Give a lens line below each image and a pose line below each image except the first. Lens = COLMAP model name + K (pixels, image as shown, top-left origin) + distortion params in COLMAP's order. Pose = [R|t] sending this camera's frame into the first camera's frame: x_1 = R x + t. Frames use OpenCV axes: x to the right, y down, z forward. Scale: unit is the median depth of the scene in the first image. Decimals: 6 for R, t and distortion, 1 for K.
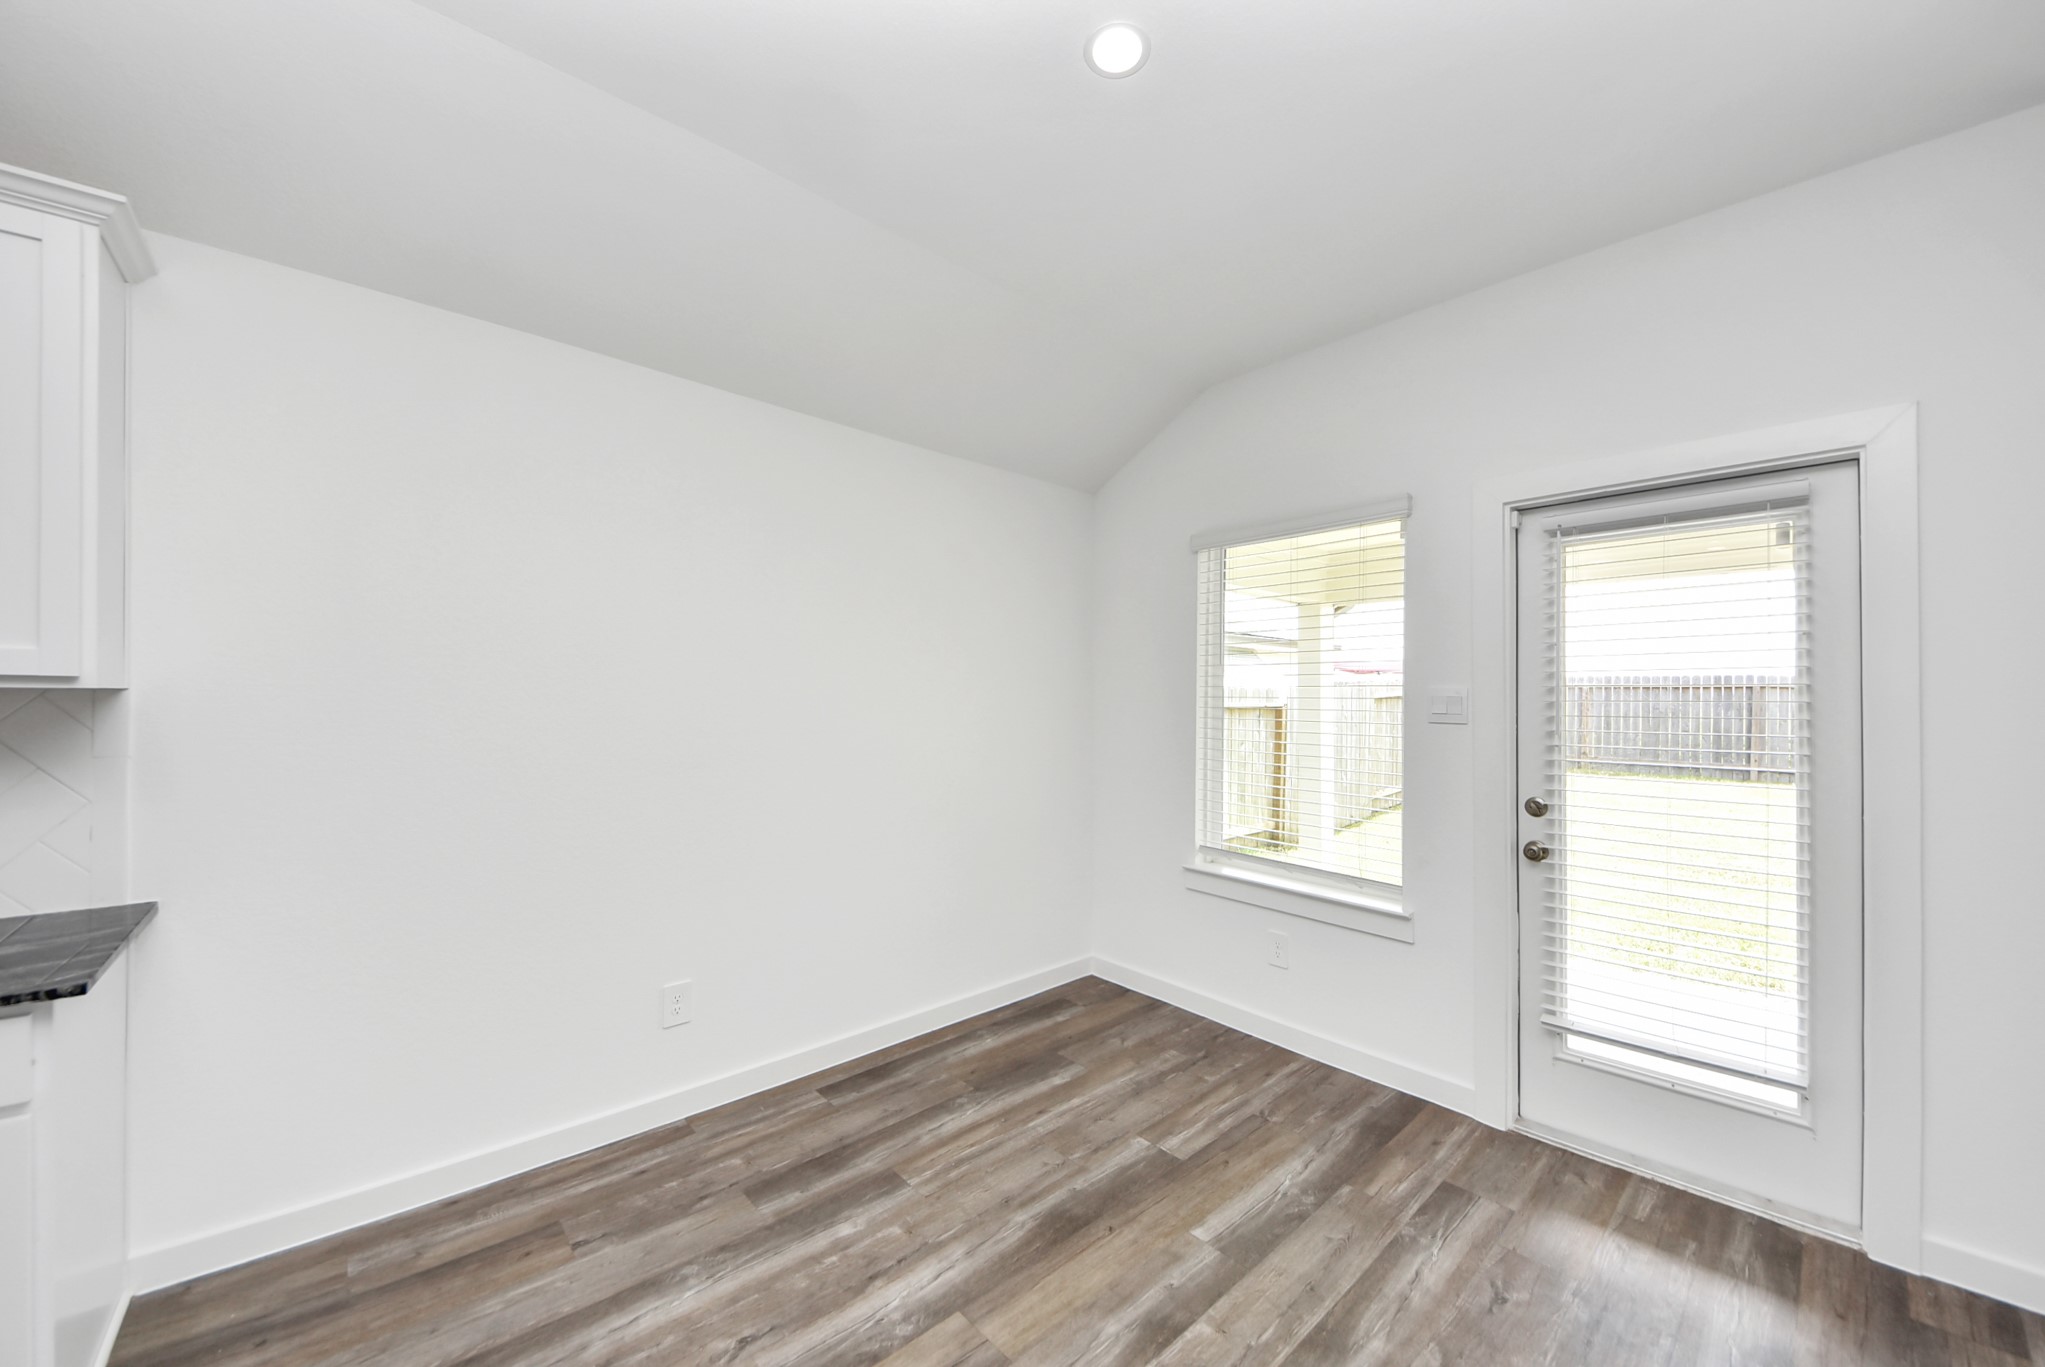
lens RADIAL K [[741.4, 0, 1032.4], [0, 741.4, 704.4], [0, 0, 1]] dist [-0.000272, -0.000059]
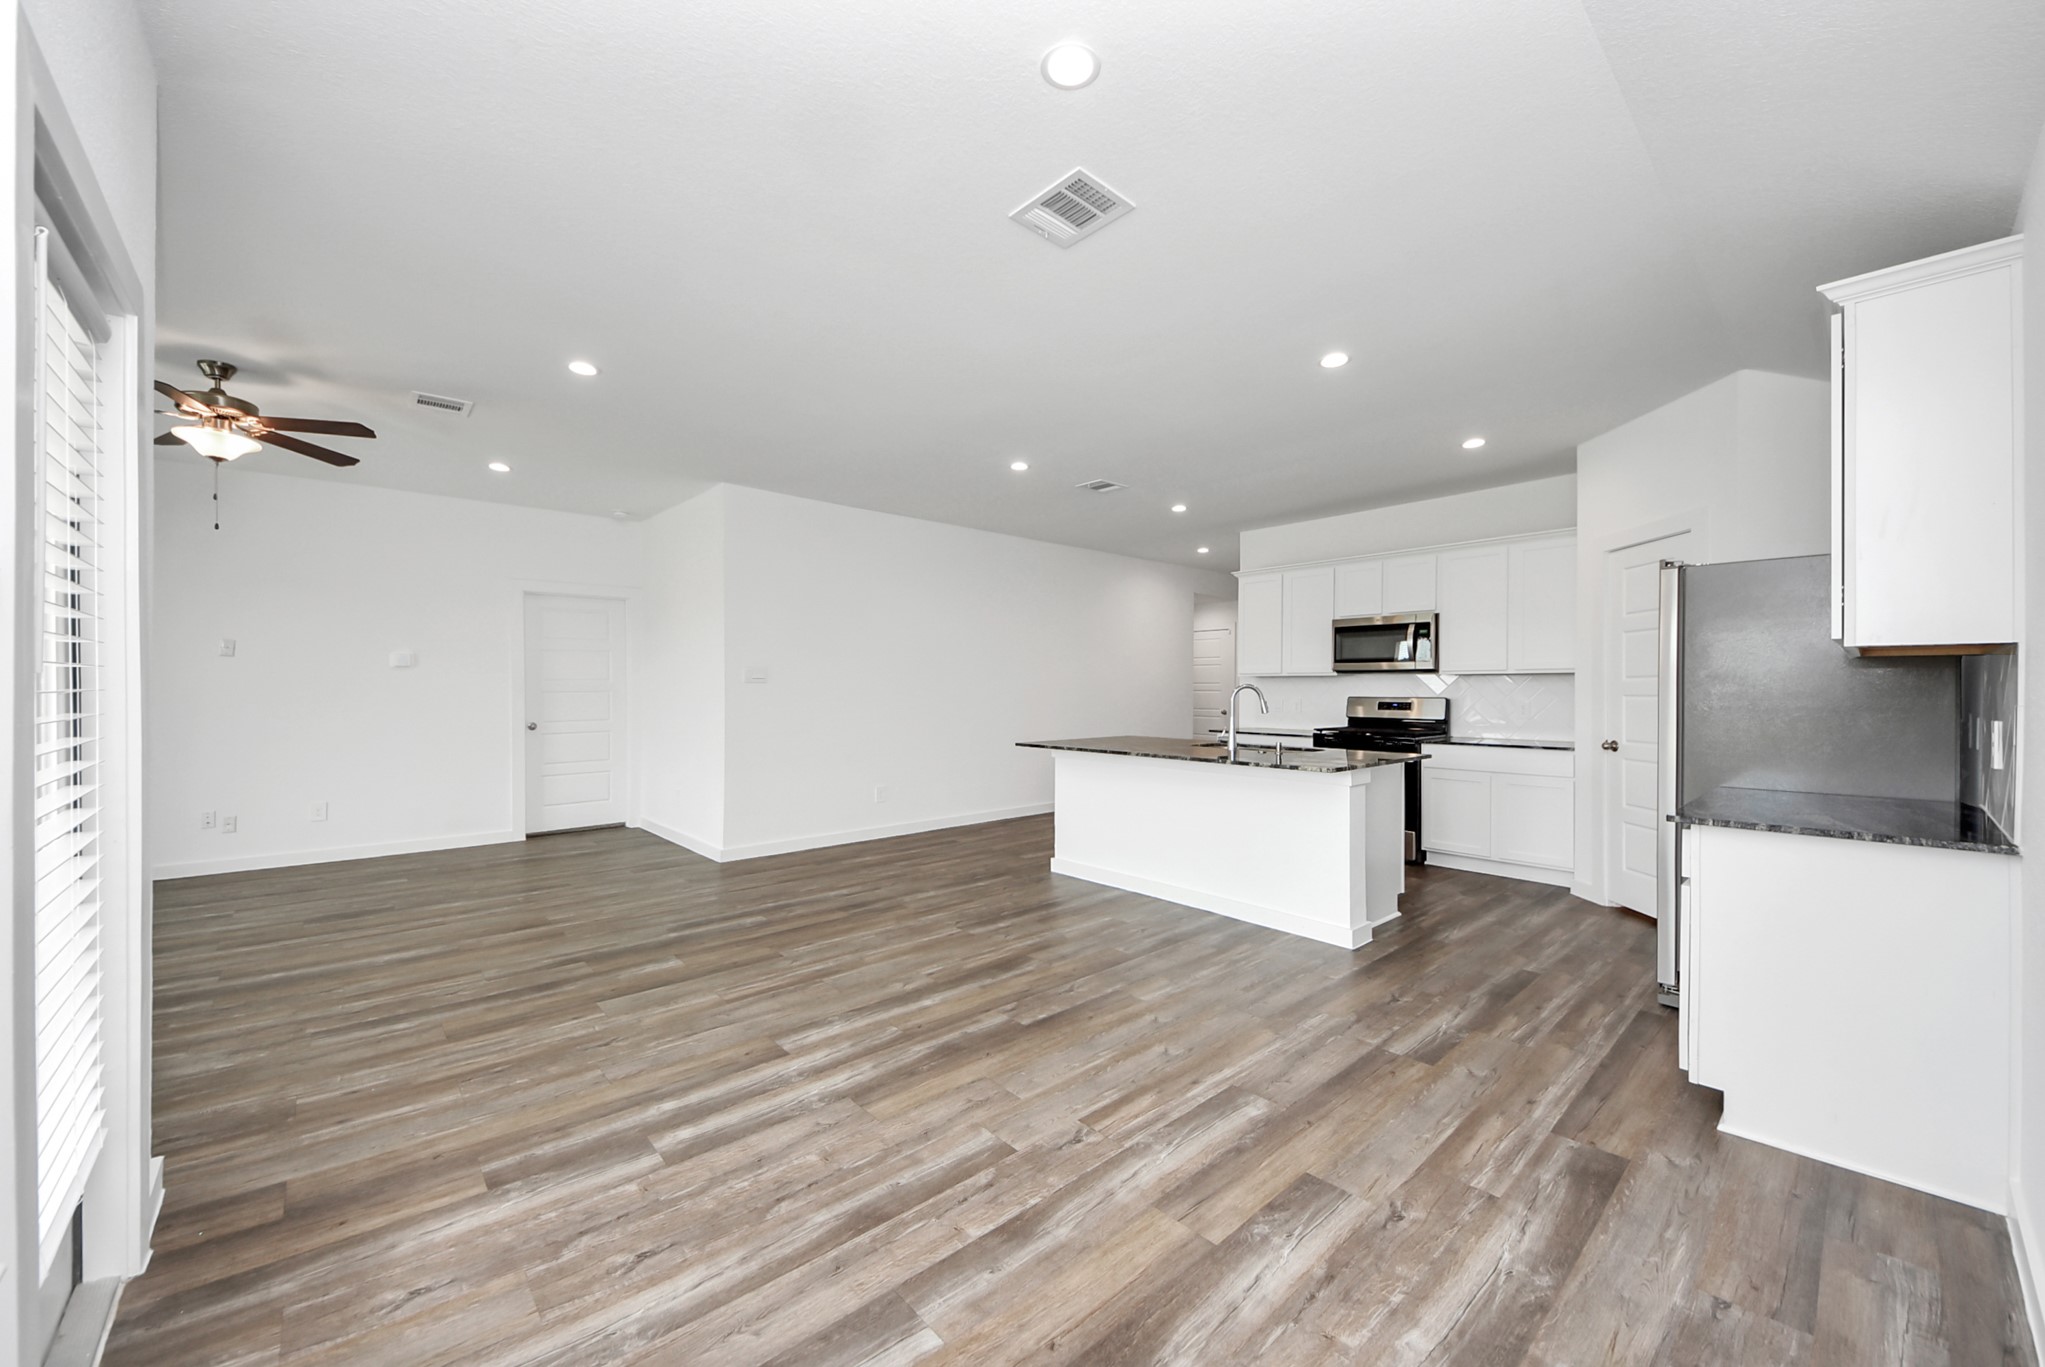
lens RADIAL K [[748.9, 0, 1022.5], [0, 748.9, 683.5], [0, 0, 1]] dist [-0.032842, -0.000102]
pose [[-0.999774, -0.012514, 0.017167, 0.143773], [-0.013212, 0.999064, -0.041184, 0.109303], [-0.016636, -0.041401, -0.999004, 1.903771]]
